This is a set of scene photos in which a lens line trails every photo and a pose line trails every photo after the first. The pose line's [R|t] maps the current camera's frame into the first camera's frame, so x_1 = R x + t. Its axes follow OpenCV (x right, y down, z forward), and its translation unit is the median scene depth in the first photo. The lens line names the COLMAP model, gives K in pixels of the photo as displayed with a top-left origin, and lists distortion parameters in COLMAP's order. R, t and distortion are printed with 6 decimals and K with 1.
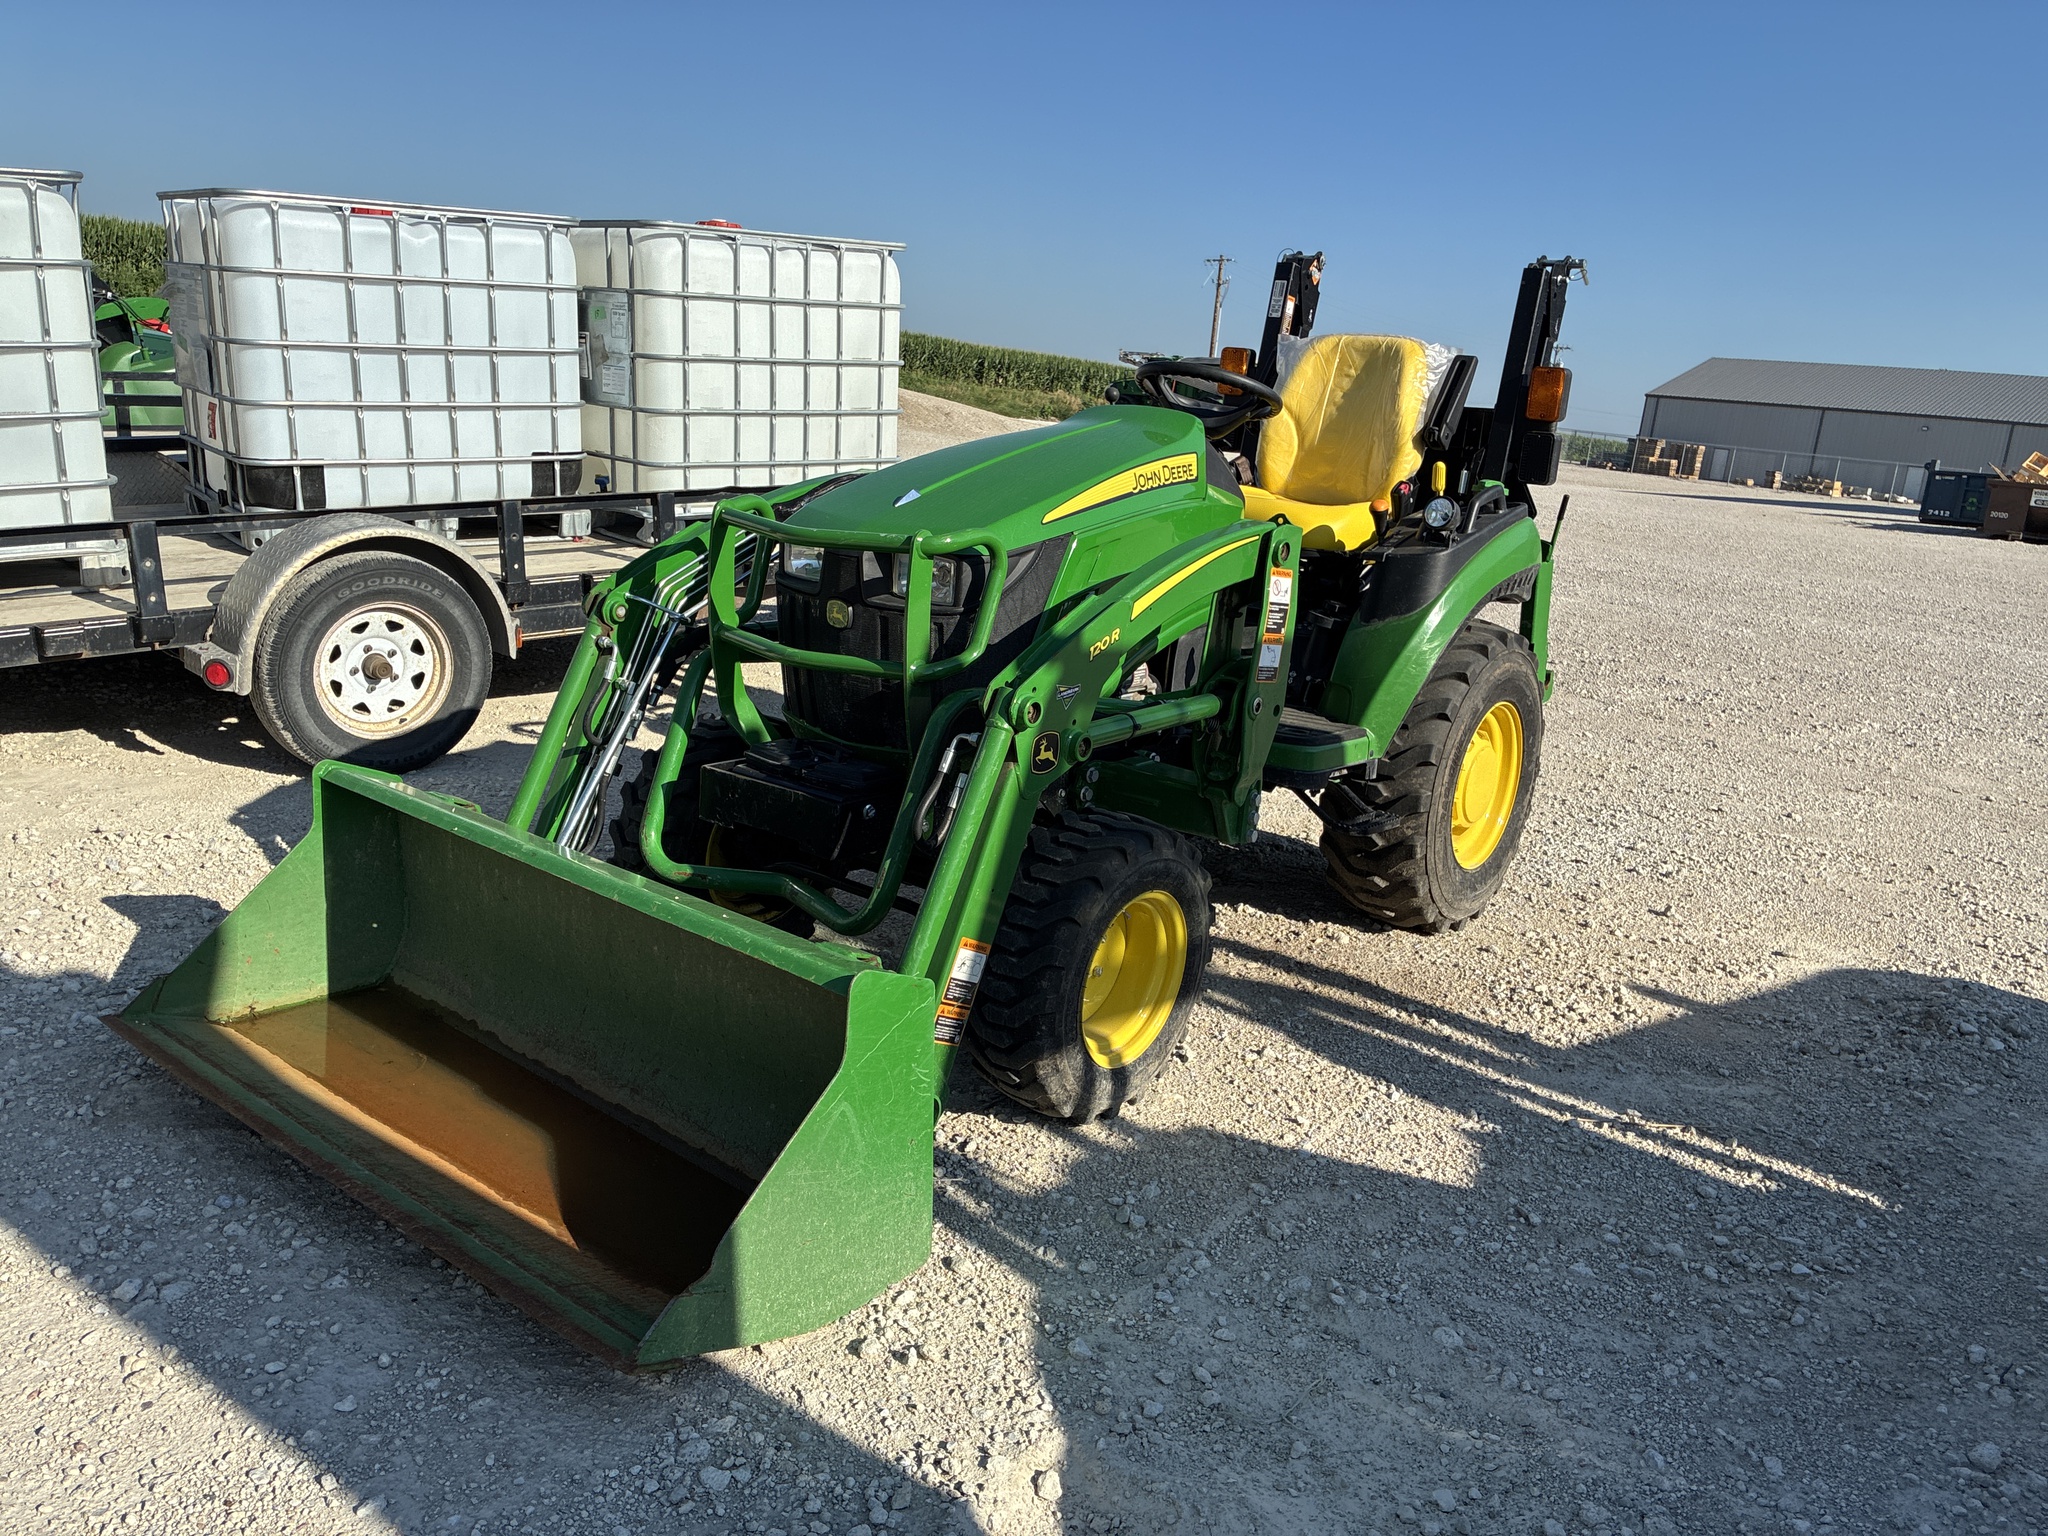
lens RADIAL K [[1550.1, 0, 1057.1], [0, 1550.1, 775.6], [0, 0, 1]] dist [0.036948, -0.046360]
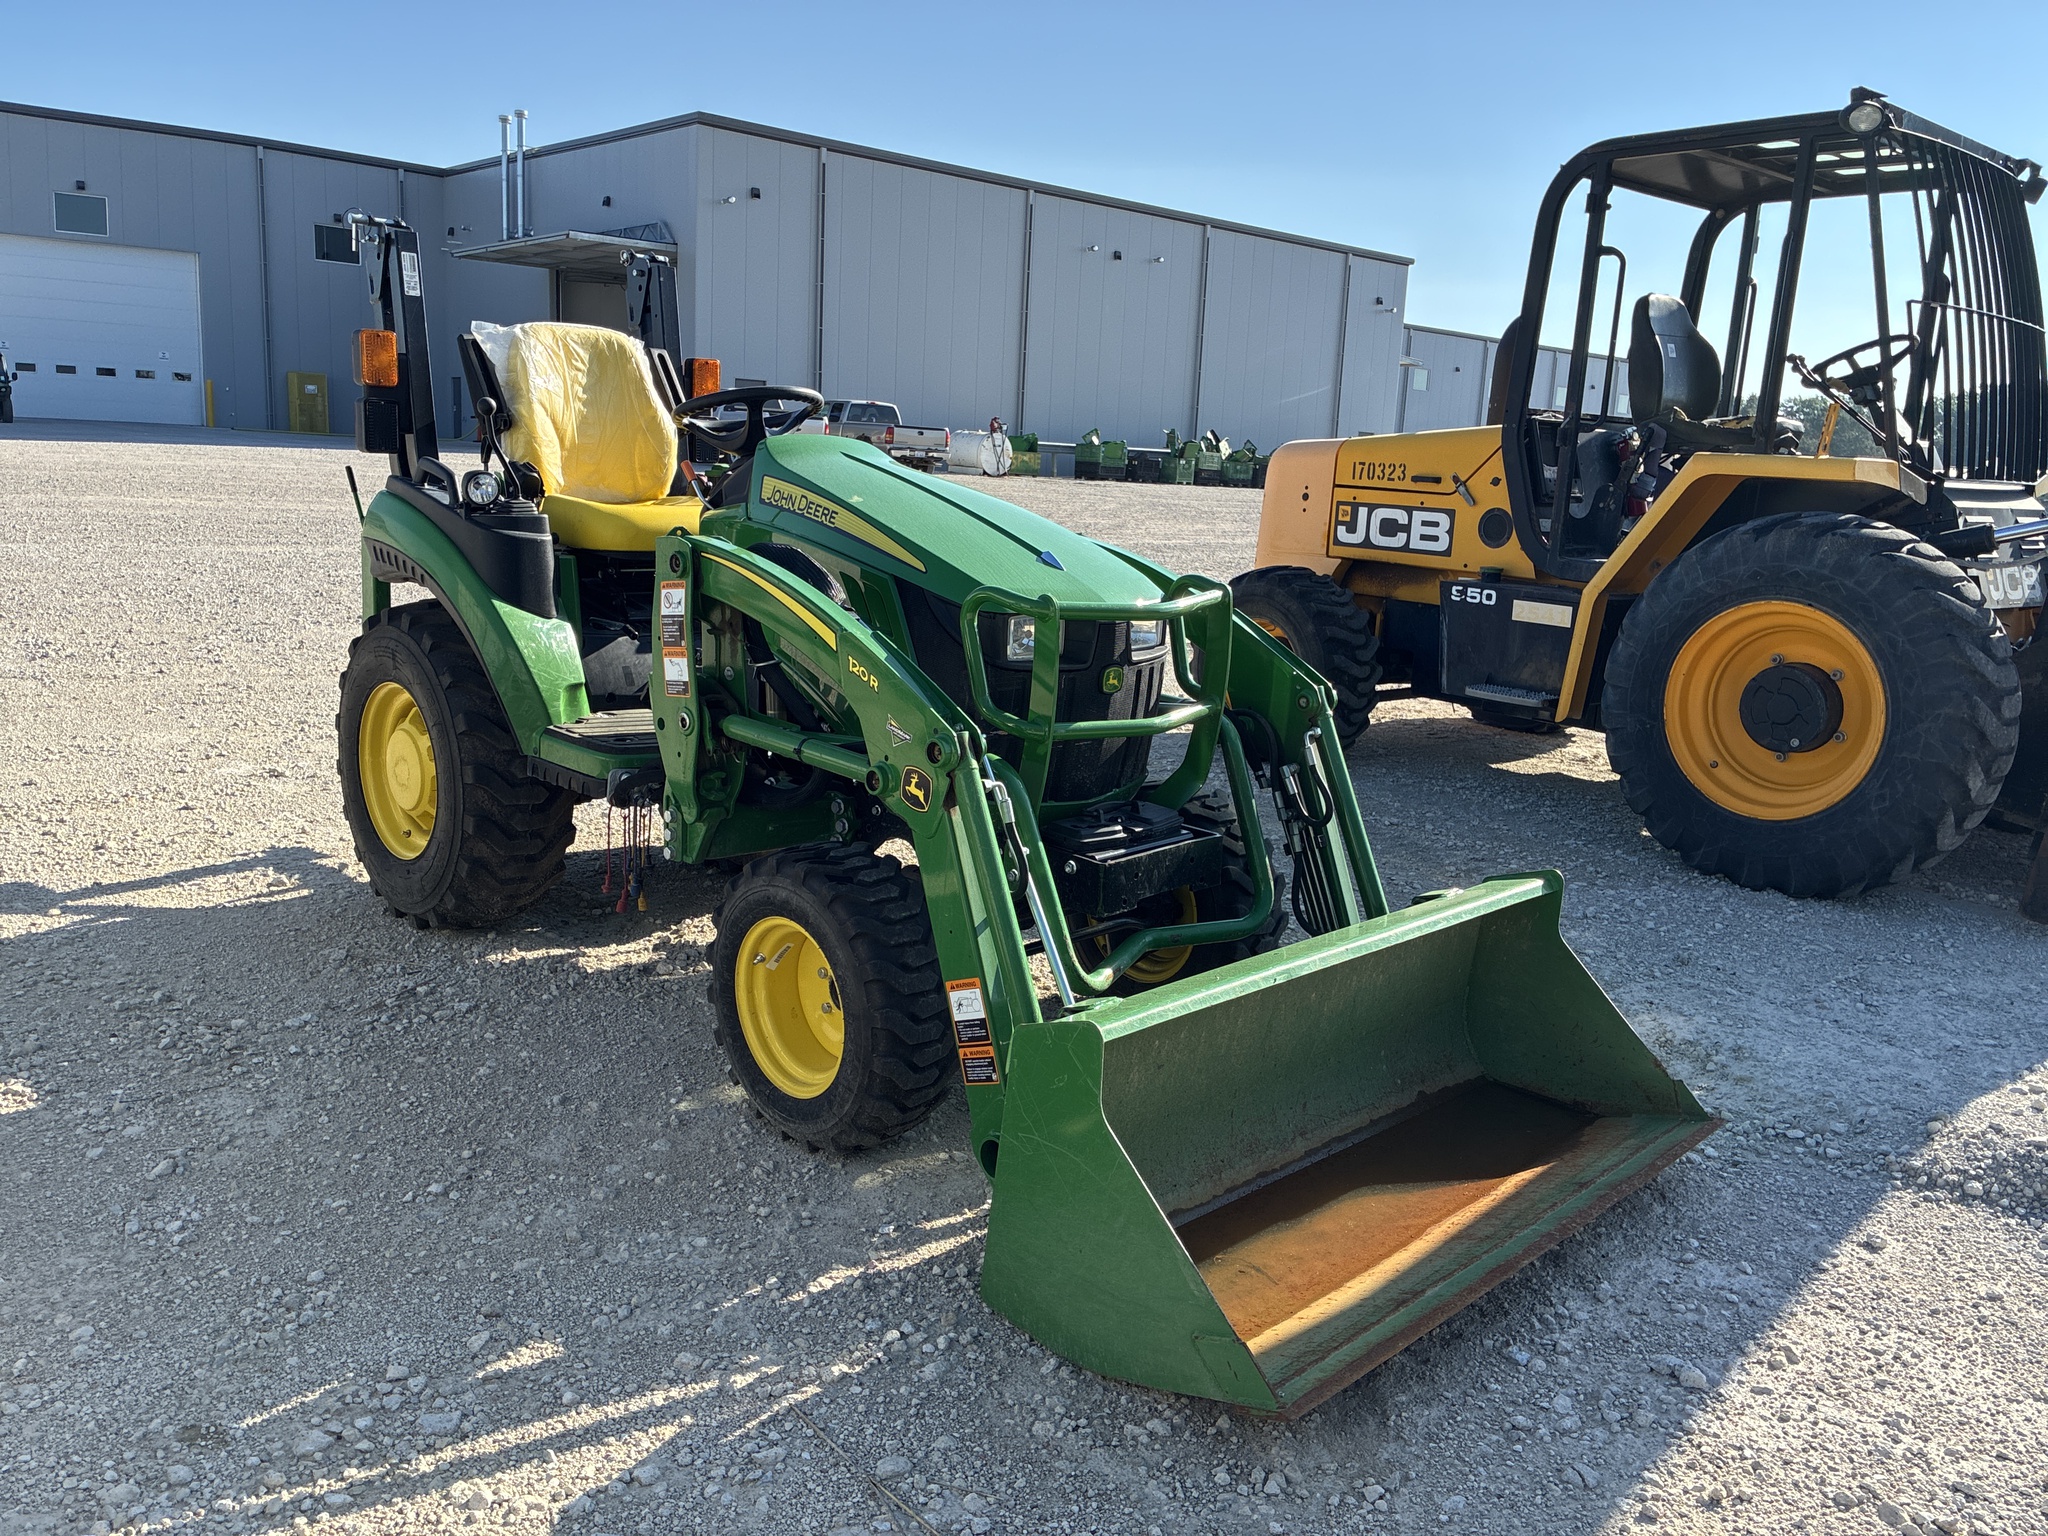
lens RADIAL K [[1550.1, 0, 1044.6], [0, 1550.1, 762.5], [0, 0, 1]] dist [0.036948, -0.046360]
pose [[0.134890, -0.284429, 0.949160, -0.812725], [0.193055, 0.947102, 0.256376, -0.230919], [-0.971872, 0.148657, 0.182665, 0.608595]]
